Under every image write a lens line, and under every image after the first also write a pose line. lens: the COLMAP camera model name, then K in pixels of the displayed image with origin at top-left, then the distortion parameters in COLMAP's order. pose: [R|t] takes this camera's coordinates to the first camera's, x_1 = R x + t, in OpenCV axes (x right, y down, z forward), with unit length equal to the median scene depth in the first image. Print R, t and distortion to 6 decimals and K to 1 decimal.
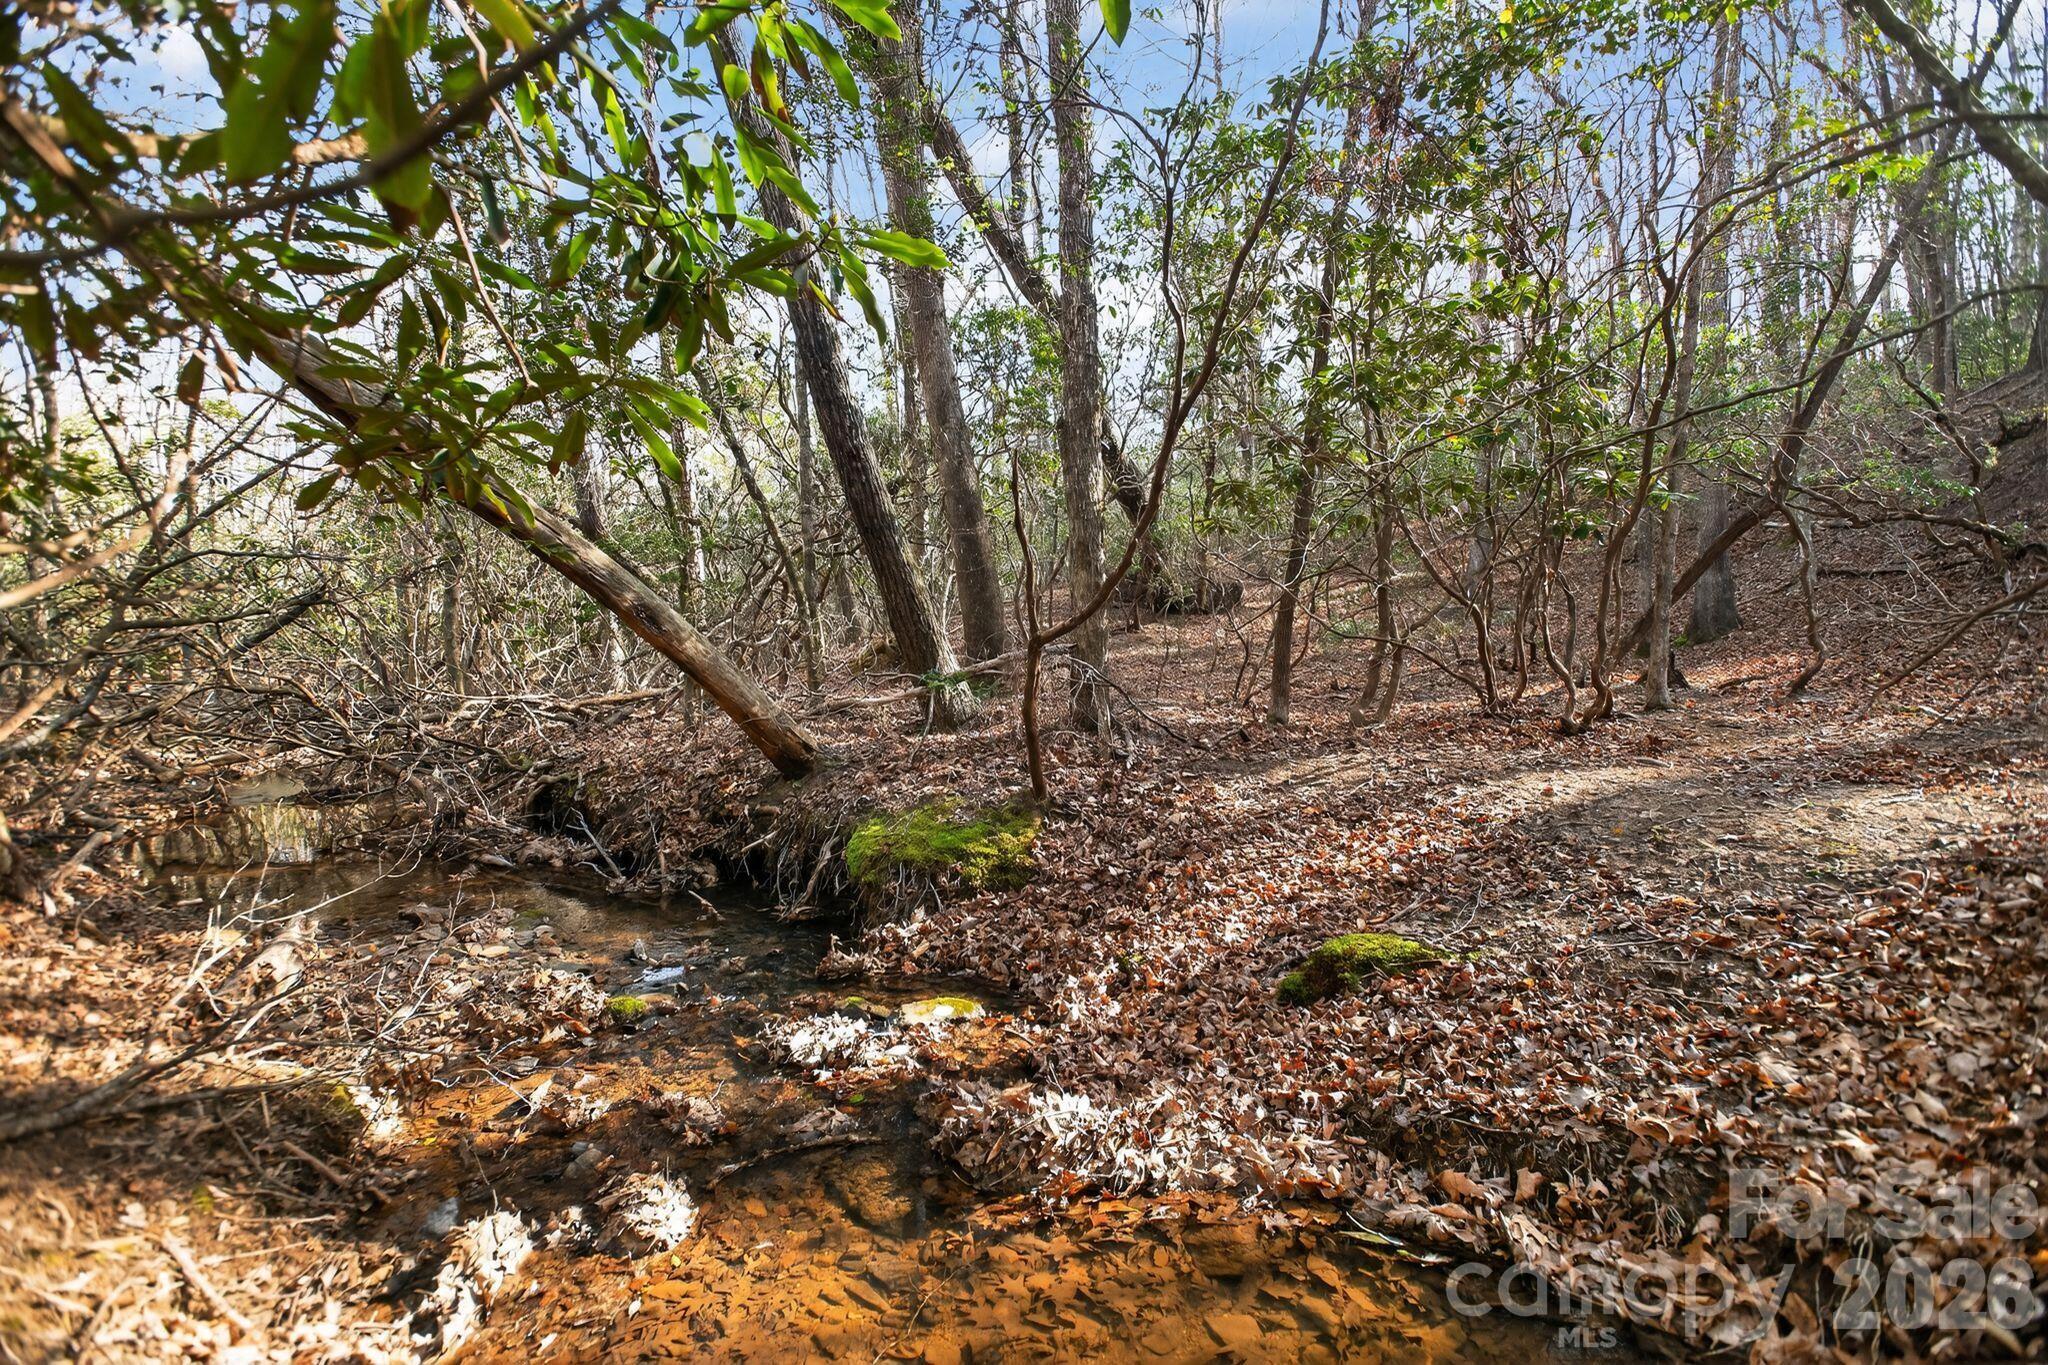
lens RADIAL K [[970.4, 0, 1025.5], [0, 970.4, 698.3], [0, 0, 1]] dist [-0.041998, 0.010876]
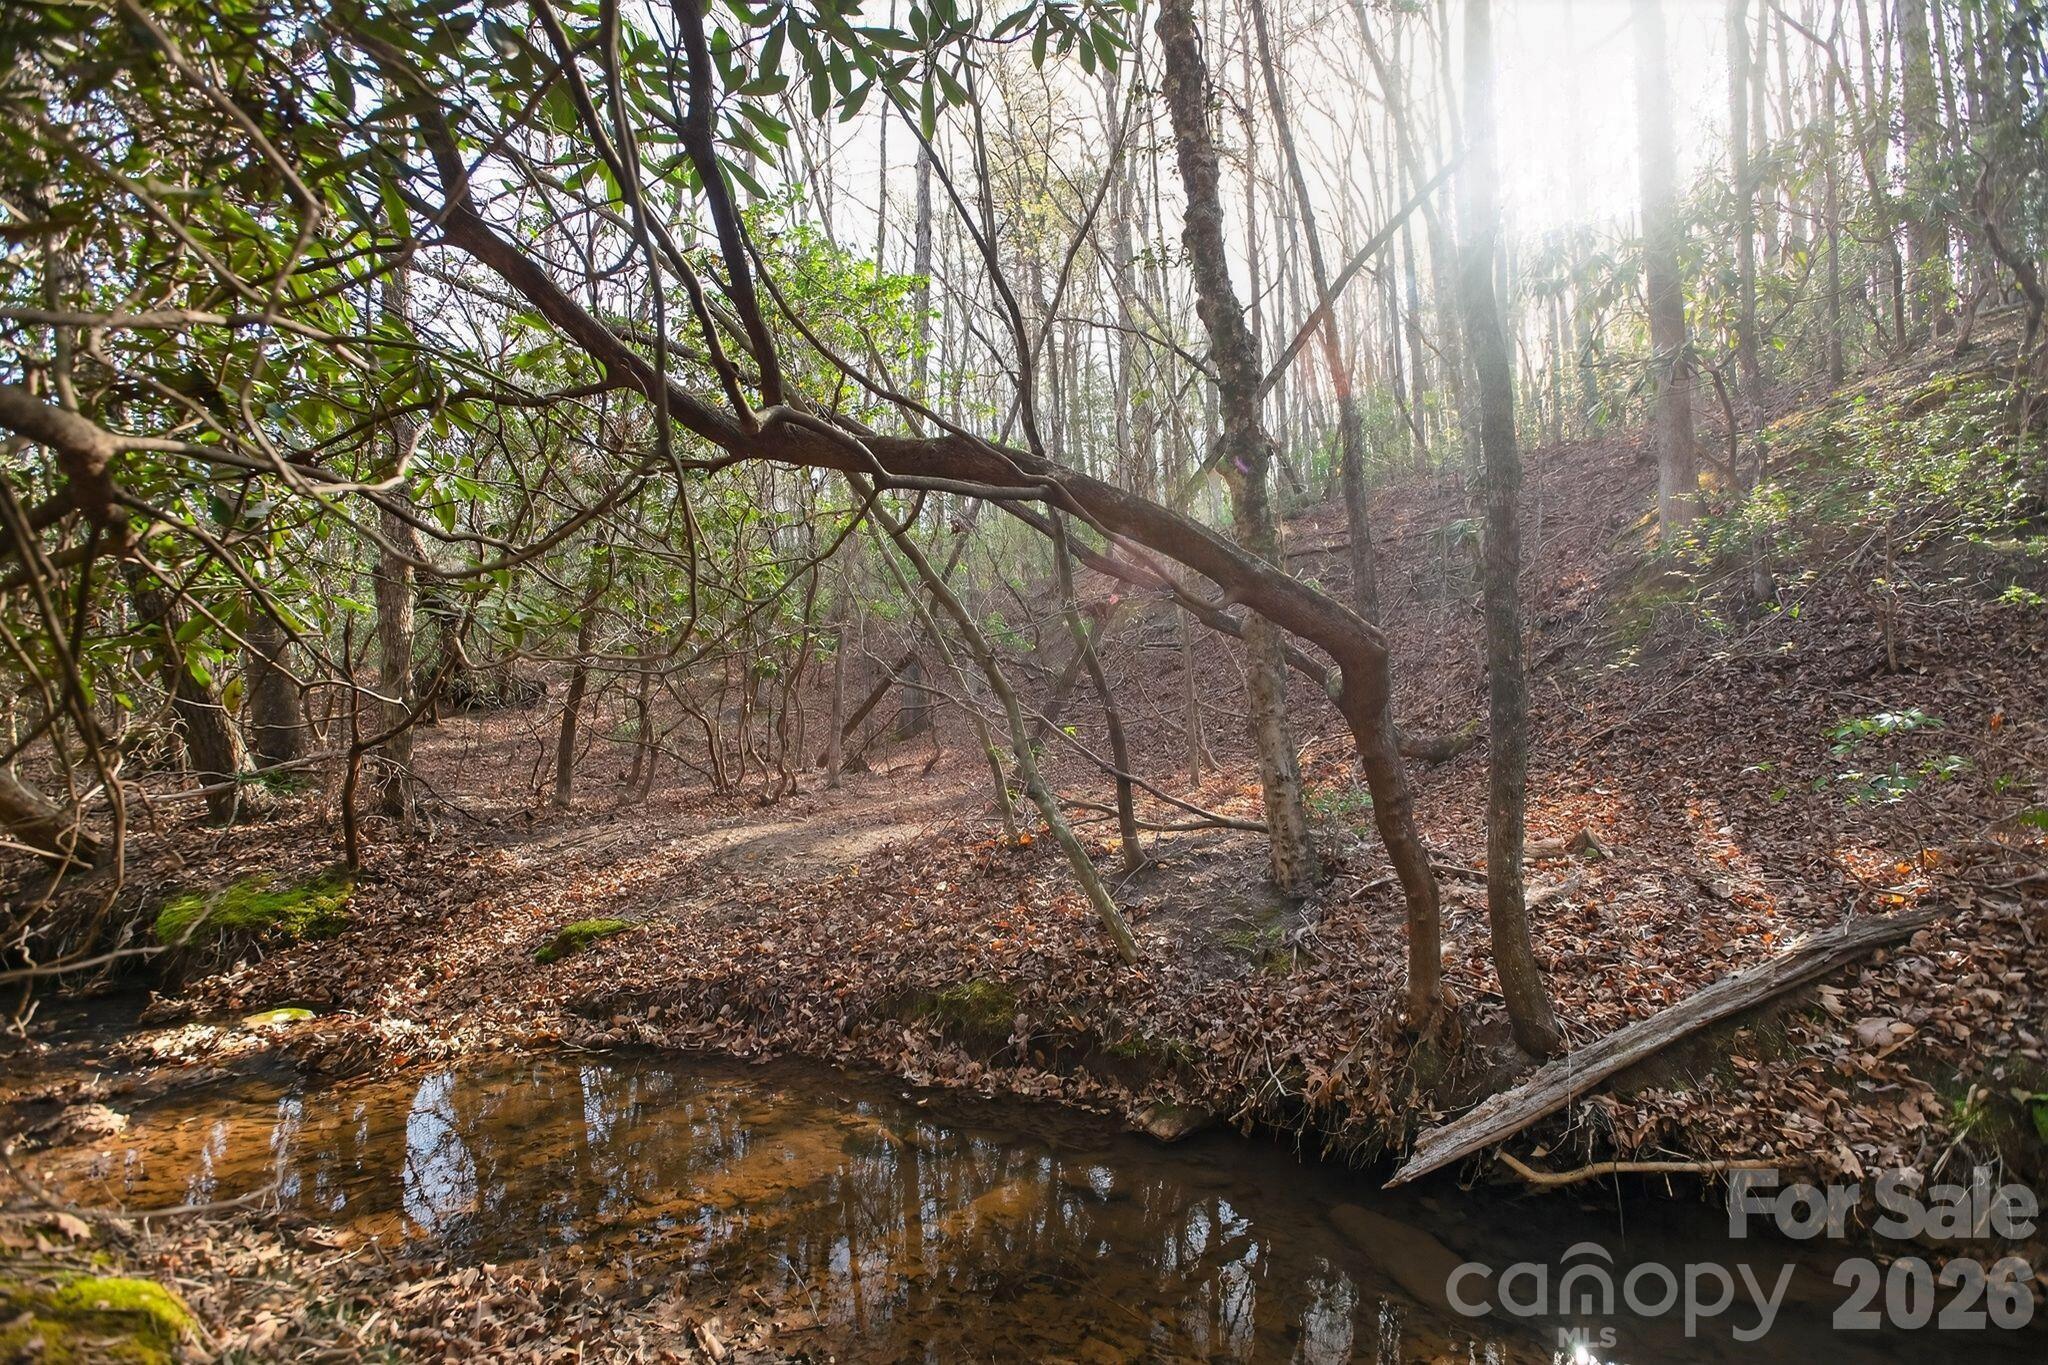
lens RADIAL K [[970.4, 0, 1025.5], [0, 970.4, 698.3], [0, 0, 1]] dist [-0.041998, 0.010876]
pose [[0.782734, 0.029556, 0.621654, -0.094005], [0.027235, 0.996288, -0.081660, 0.006627], [-0.621760, 0.080848, 0.779024, -0.674234]]
